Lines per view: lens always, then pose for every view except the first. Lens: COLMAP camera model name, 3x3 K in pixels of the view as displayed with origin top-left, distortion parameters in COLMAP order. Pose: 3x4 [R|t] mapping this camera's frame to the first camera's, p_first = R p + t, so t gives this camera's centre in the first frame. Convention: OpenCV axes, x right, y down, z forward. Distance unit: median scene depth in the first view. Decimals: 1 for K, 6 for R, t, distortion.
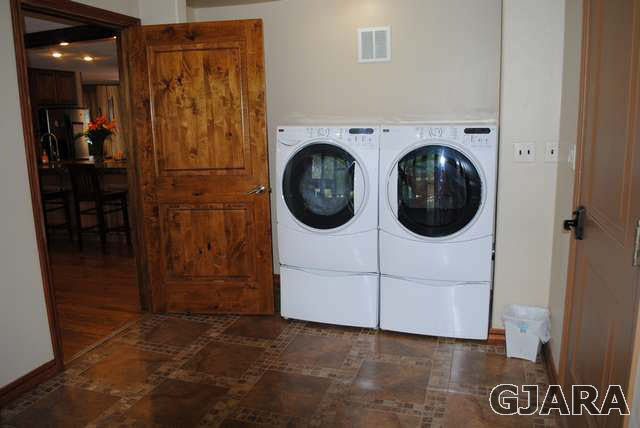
lens RADIAL K [[505.1, 0, 319.3], [0, 505.1, 214.6], [0, 0, 1]] dist [-0.084844, 0.011026]
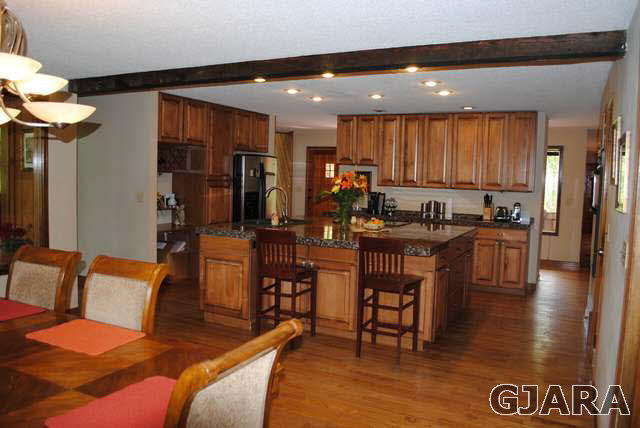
lens RADIAL K [[505.1, 0, 320.8], [0, 505.1, 212.3], [0, 0, 1]] dist [-0.084844, 0.011026]
pose [[0.984720, 0.068570, -0.160075, -0.272891], [-0.085712, 0.991007, -0.102756, -0.037554], [0.151589, 0.114906, 0.981742, 0.168308]]
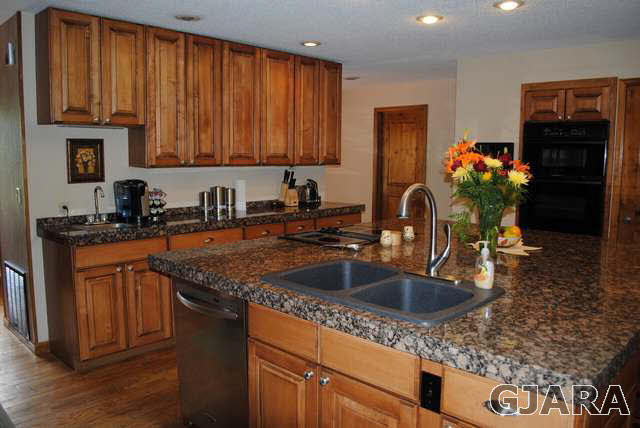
lens RADIAL K [[505.1, 0, 319.4], [0, 505.1, 210.1], [0, 0, 1]] dist [-0.084844, 0.011026]
pose [[0.438960, -0.066451, 0.896046, -0.660970], [0.148244, 0.988951, 0.000718, -0.124649], [-0.886193, 0.132518, 0.443960, 0.729319]]
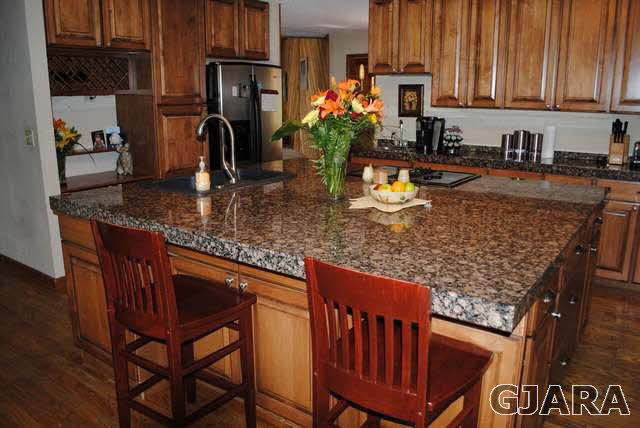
lens RADIAL K [[505.1, 0, 320.4], [0, 505.1, 214.5], [0, 0, 1]] dist [-0.084844, 0.011026]
pose [[0.949226, 0.101938, -0.297621, -0.259175], [-0.086143, 0.994111, 0.065751, -0.091870], [0.302570, -0.036775, 0.952417, 0.484079]]
